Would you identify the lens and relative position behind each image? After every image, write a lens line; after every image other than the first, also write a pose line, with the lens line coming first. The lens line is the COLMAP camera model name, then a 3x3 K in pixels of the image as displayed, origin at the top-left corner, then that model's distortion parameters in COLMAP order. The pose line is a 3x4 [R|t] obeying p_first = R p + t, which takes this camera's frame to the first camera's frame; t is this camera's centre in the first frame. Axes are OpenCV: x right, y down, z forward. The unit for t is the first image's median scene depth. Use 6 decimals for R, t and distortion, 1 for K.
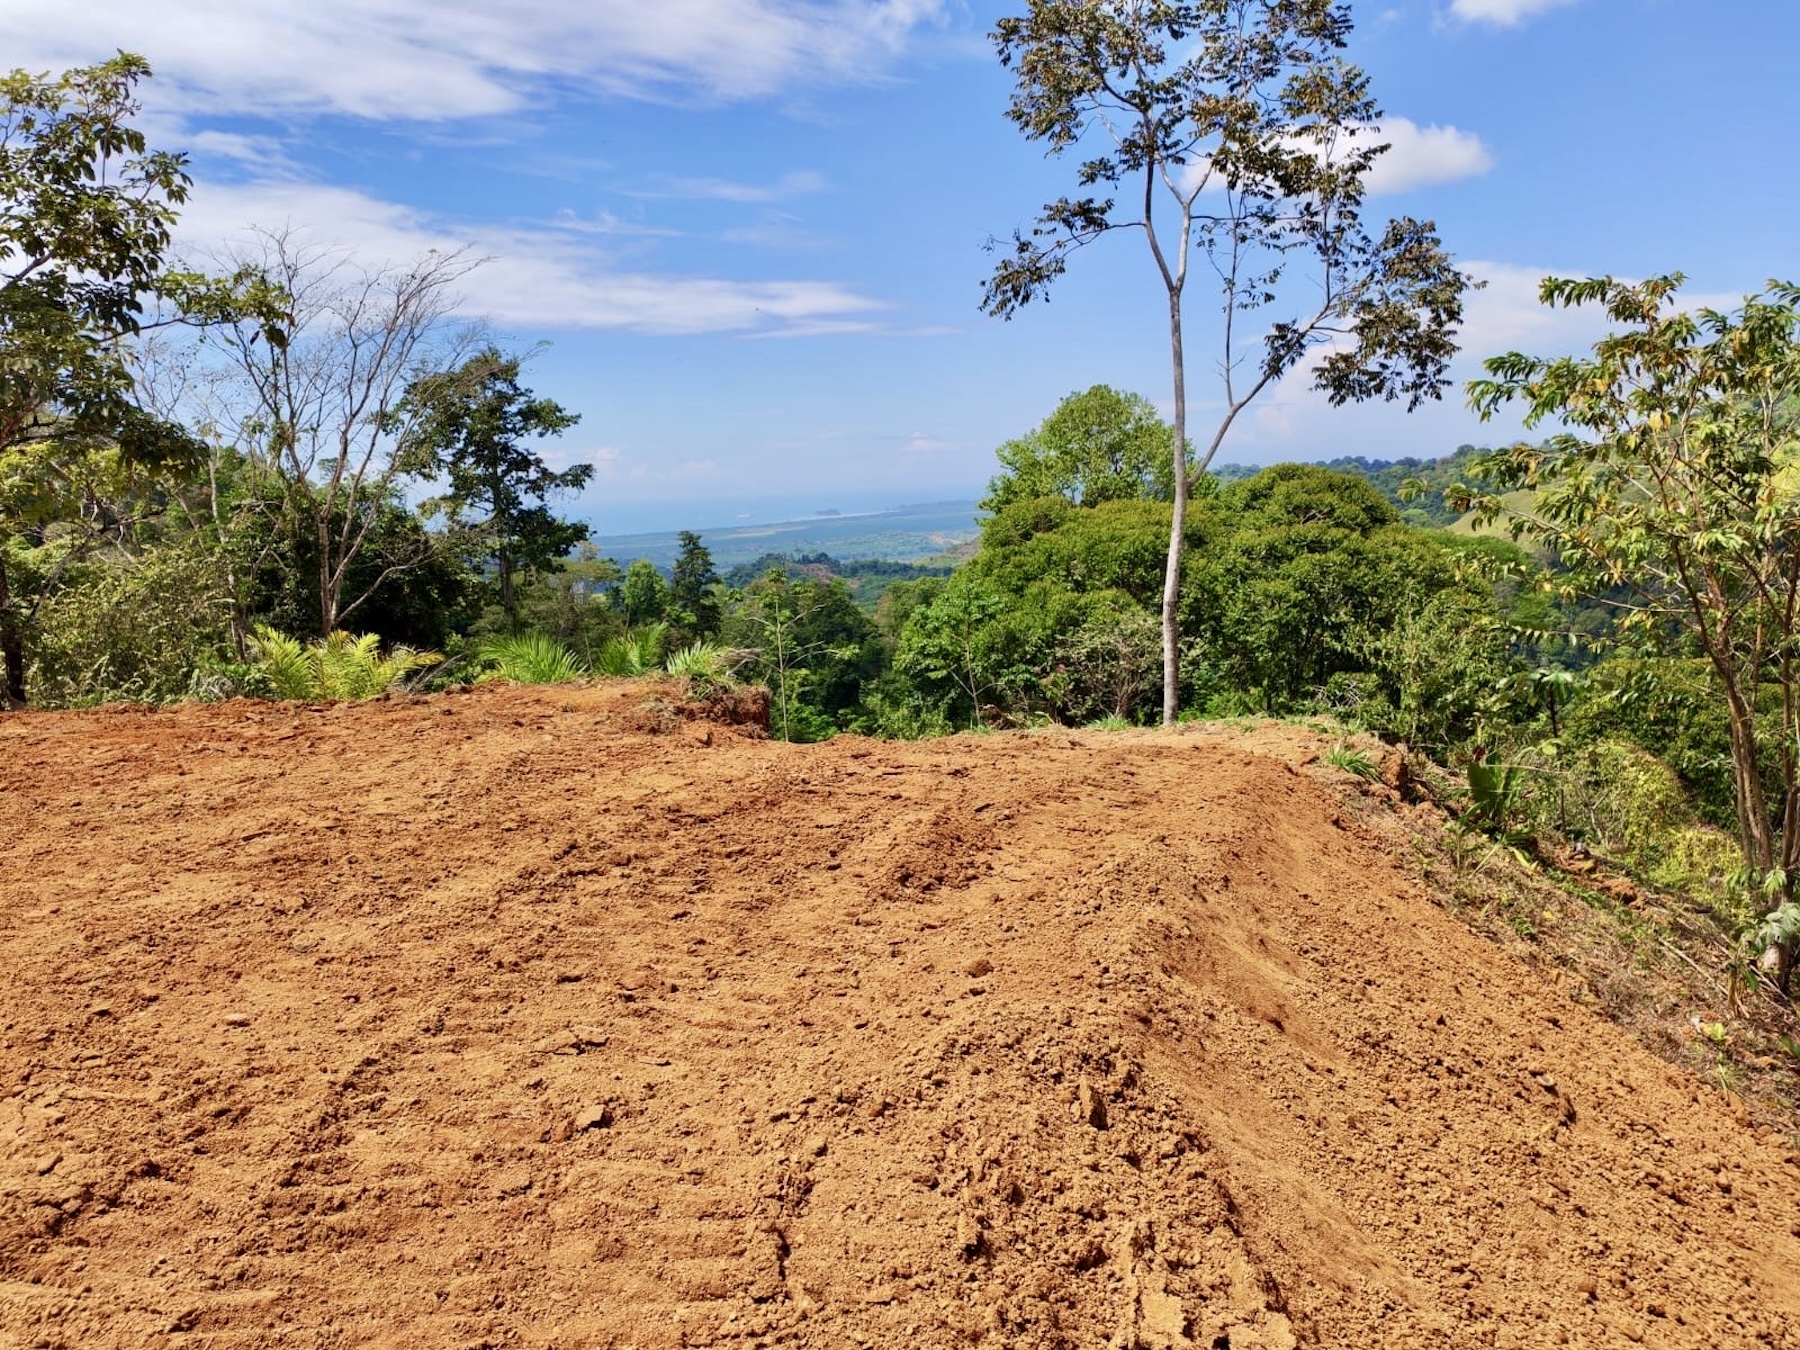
lens RADIAL K [[1367.8, 0, 894.8], [0, 1367.8, 685.0], [0, 0, 1]] dist [0.107008, -0.151871]
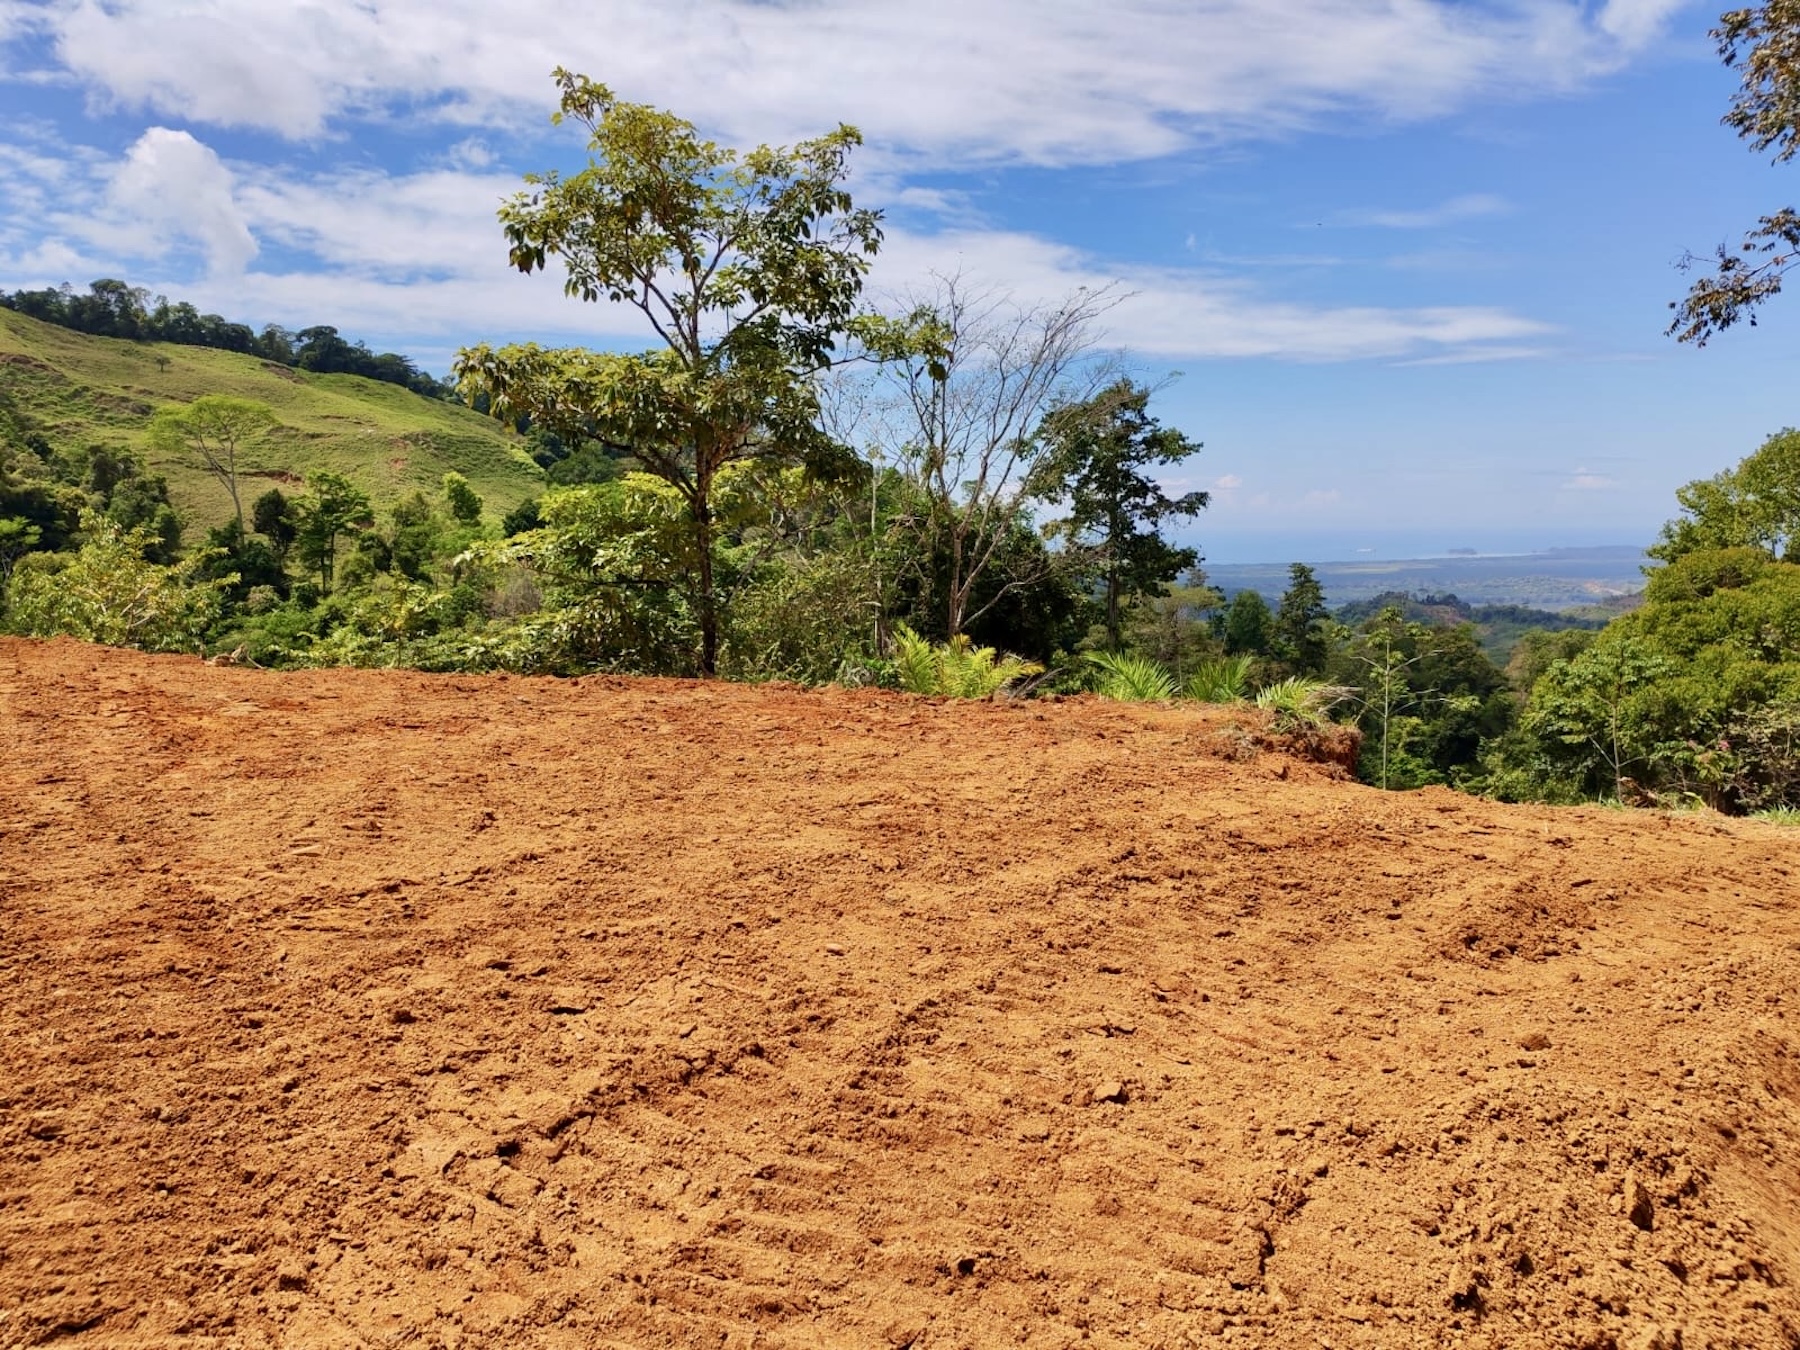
lens RADIAL K [[1369.8, 0, 900.0], [0, 1369.8, 675.0], [0, 0, 1]] dist [0.124186, -0.183052]
pose [[0.906432, 0.093701, -0.411826, 0.020383], [-0.104936, 0.994468, -0.004698, 0.003897], [0.409107, 0.047474, 0.911251, -0.030099]]
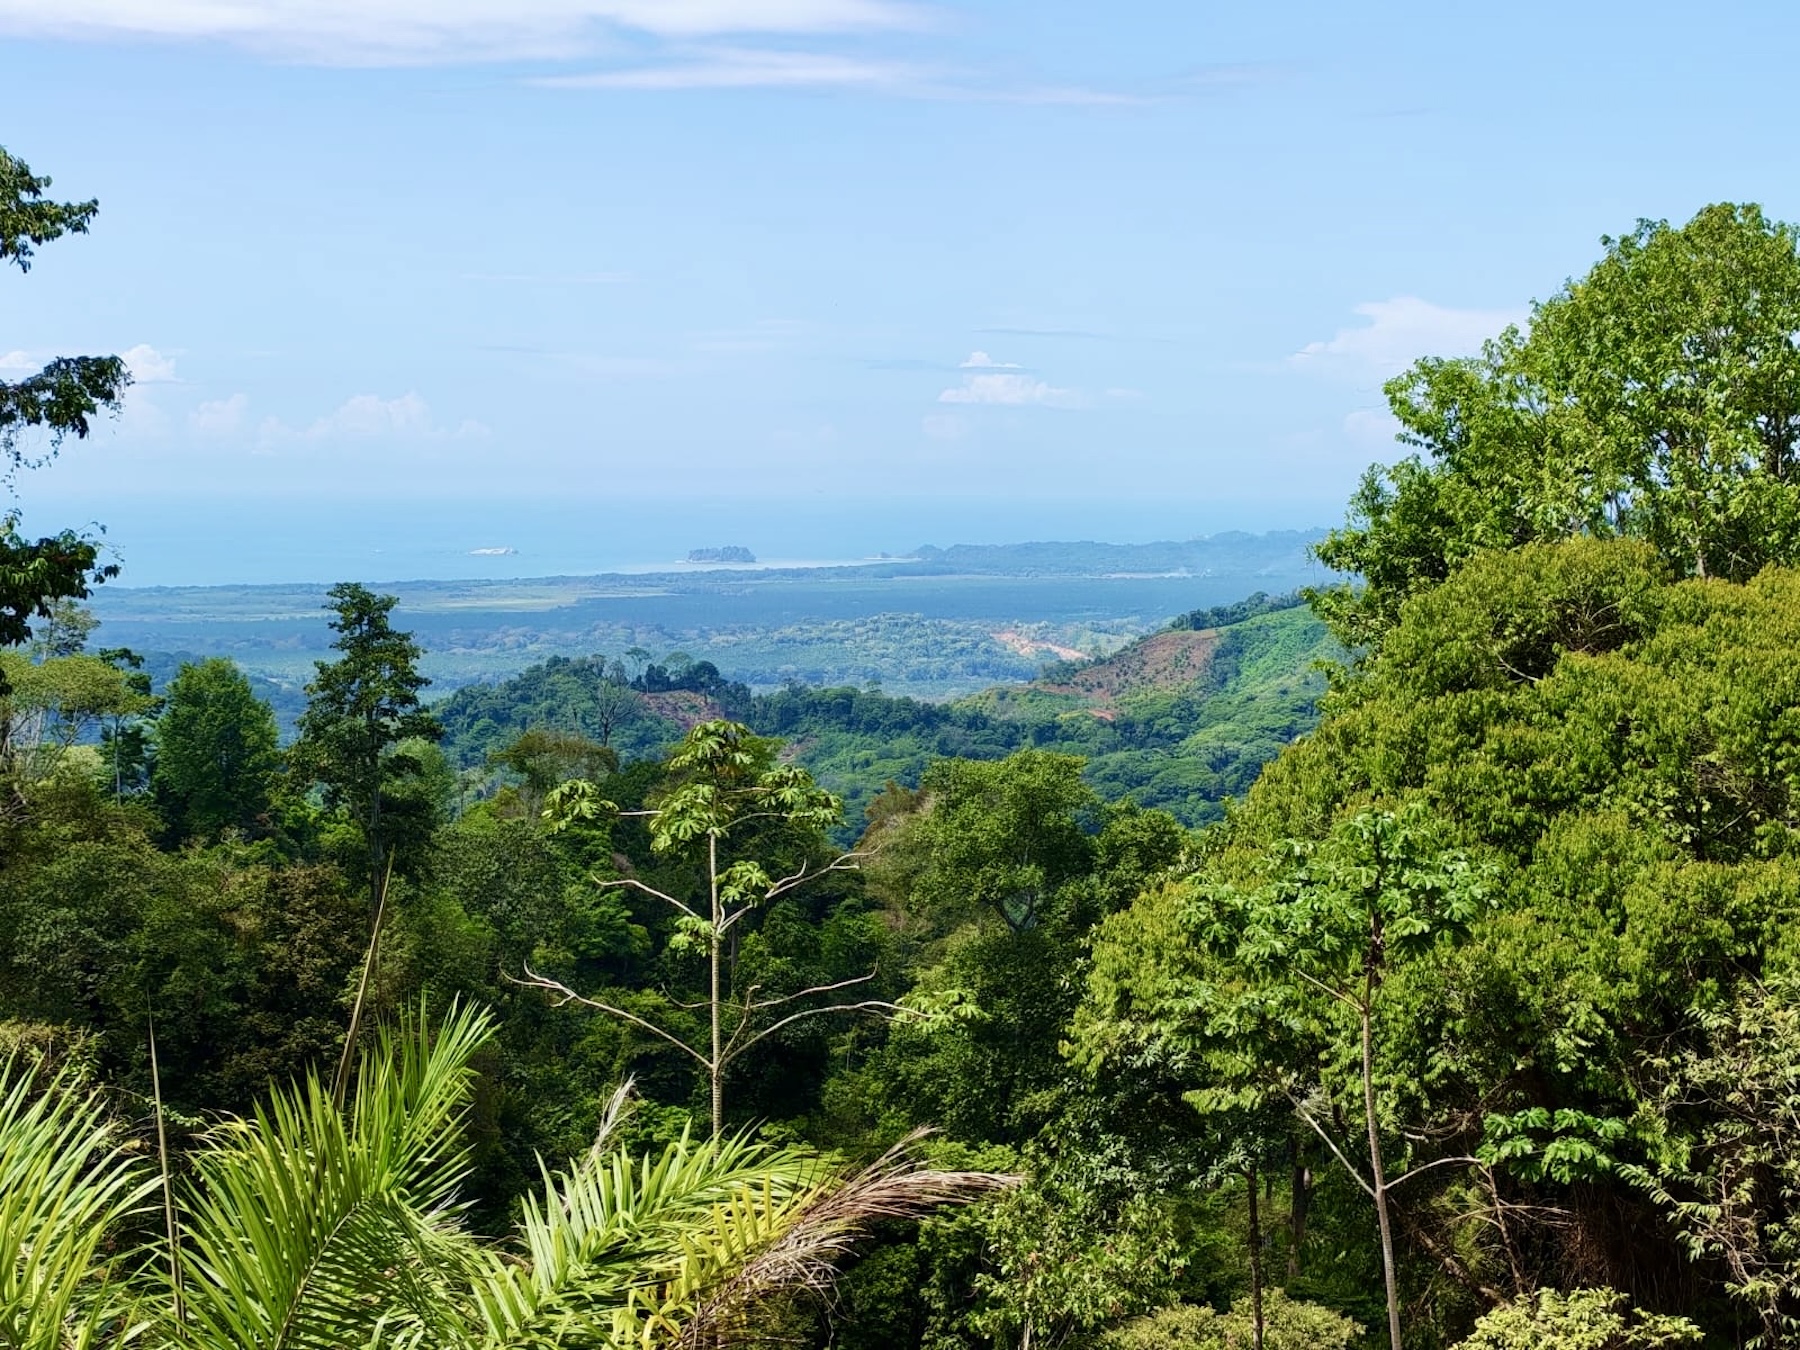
lens RADIAL K [[3248.0, 0, 814.6], [0, 3248.0, 675.6], [0, 0, 1]] dist [0.083859, 0.038094]
pose [[0.998315, 0.055456, 0.017091, -0.355918], [-0.053628, 0.994187, -0.093362, -0.137560], [-0.022169, 0.092288, 0.995485, 1.321032]]
